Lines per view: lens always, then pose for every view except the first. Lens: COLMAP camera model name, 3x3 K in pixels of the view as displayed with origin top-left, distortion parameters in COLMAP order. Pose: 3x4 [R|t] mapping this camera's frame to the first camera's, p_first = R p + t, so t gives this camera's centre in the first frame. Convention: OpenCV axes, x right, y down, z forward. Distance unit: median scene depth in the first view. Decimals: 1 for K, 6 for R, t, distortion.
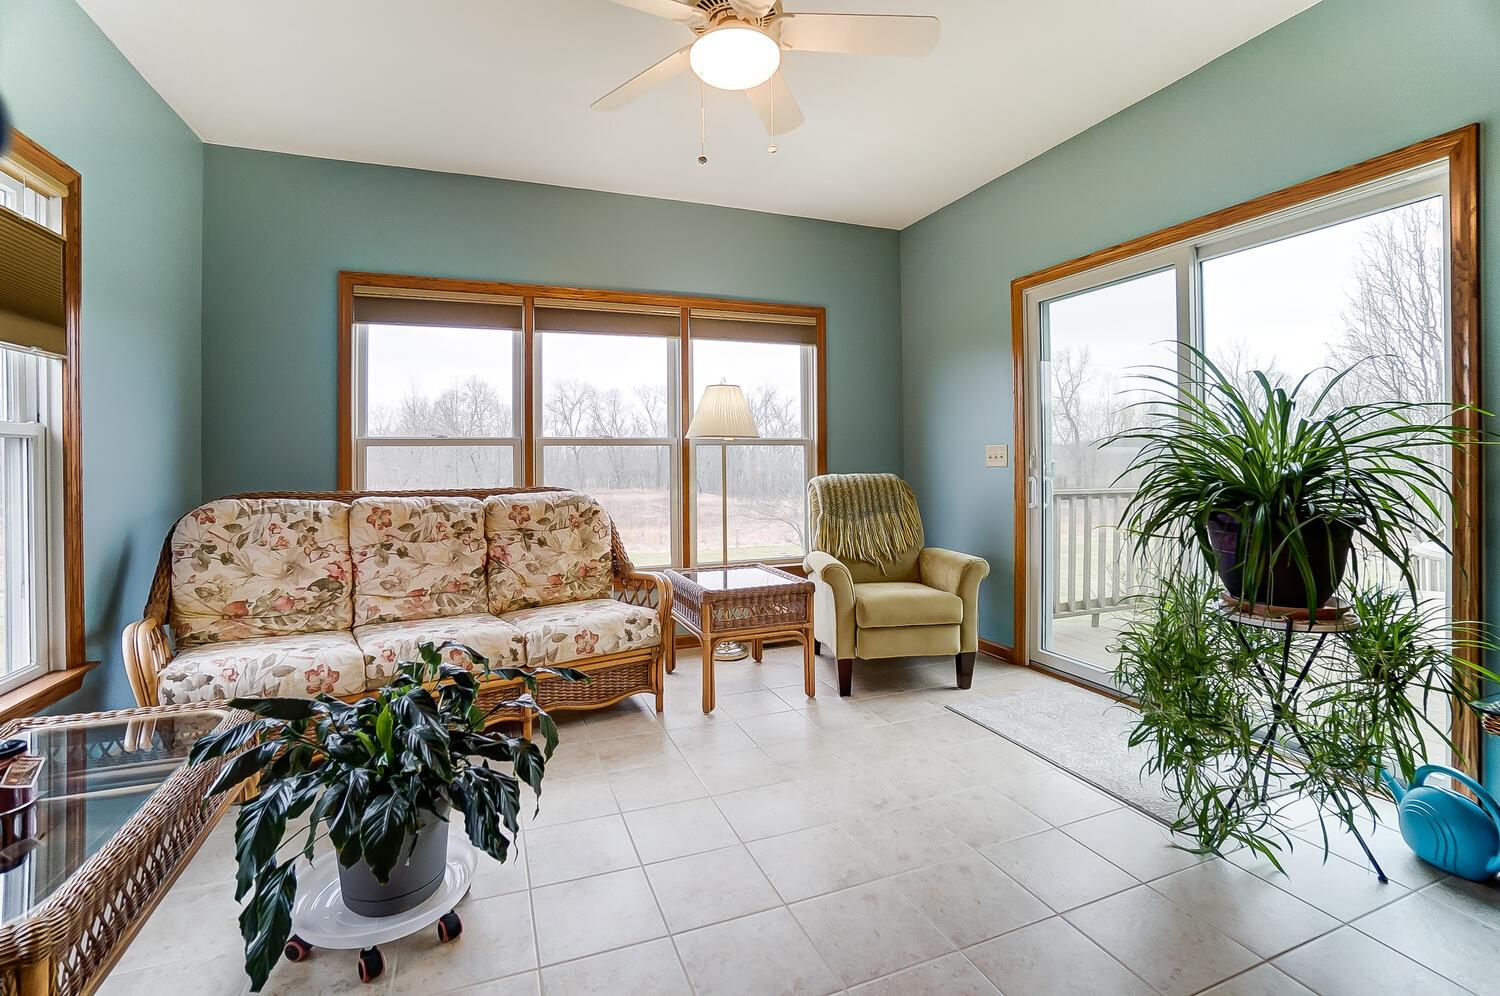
lens RADIAL K [[673.0, 0, 750.5], [0, 673.0, 459.0], [0, 0, 1]] dist [-0.036270, 0.008966]
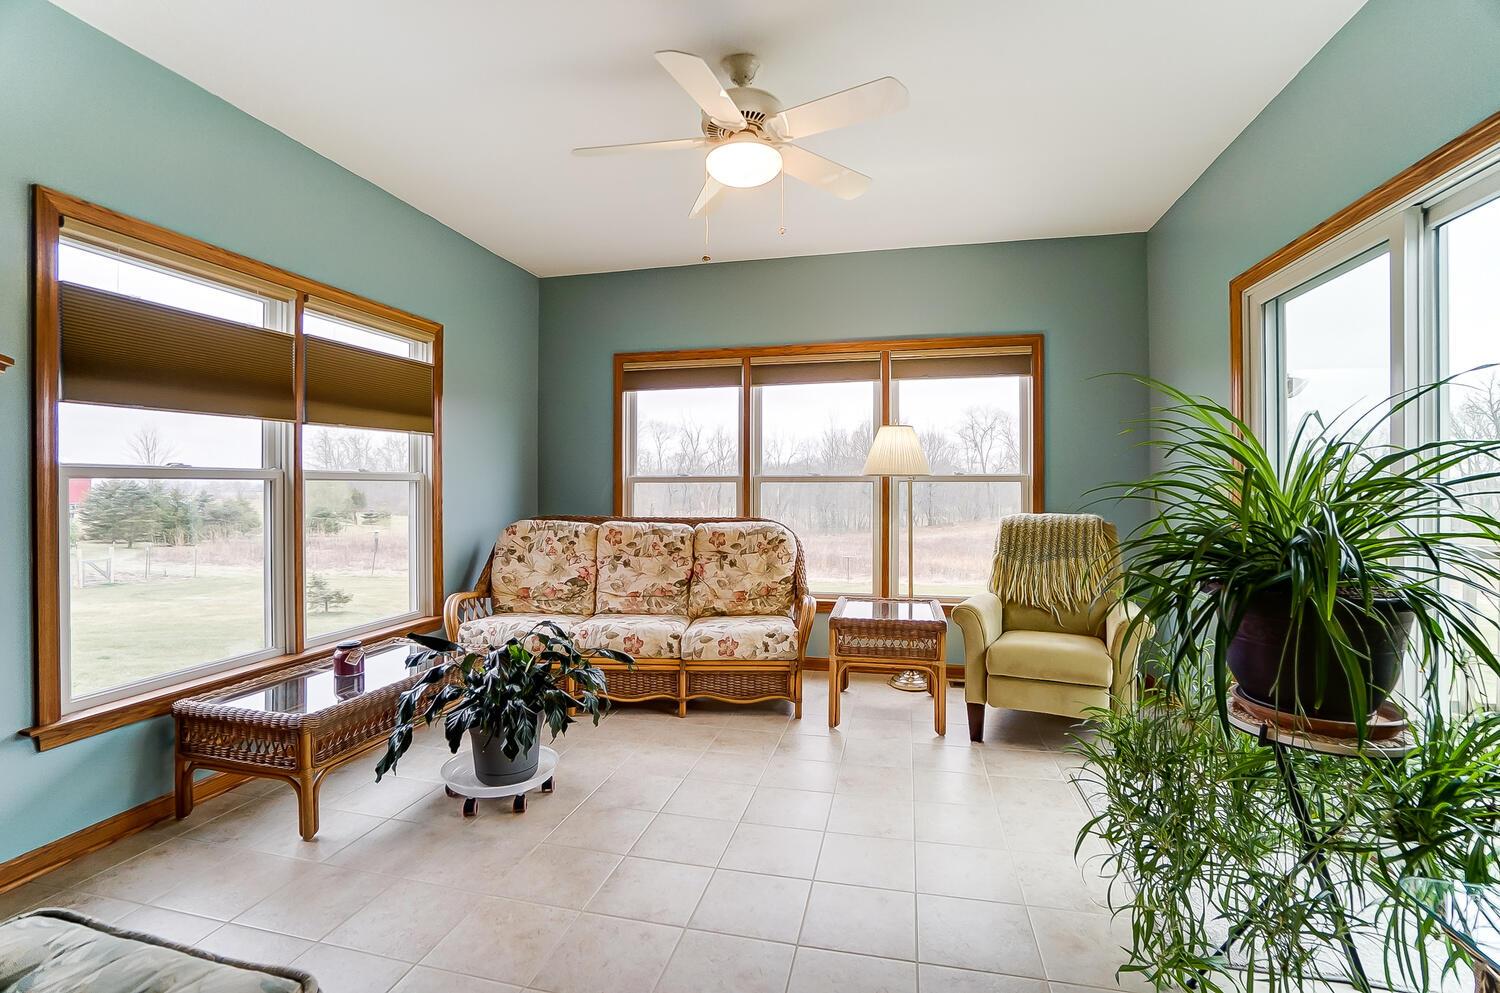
lens RADIAL K [[673.0, 0, 744.7], [0, 673.0, 494.3], [0, 0, 1]] dist [-0.036270, 0.008966]
pose [[0.829446, 0.012407, -0.558450, 0.403593], [-0.006414, 0.999899, 0.012689, -0.017191], [0.558551, -0.006944, 0.829441, 0.005368]]
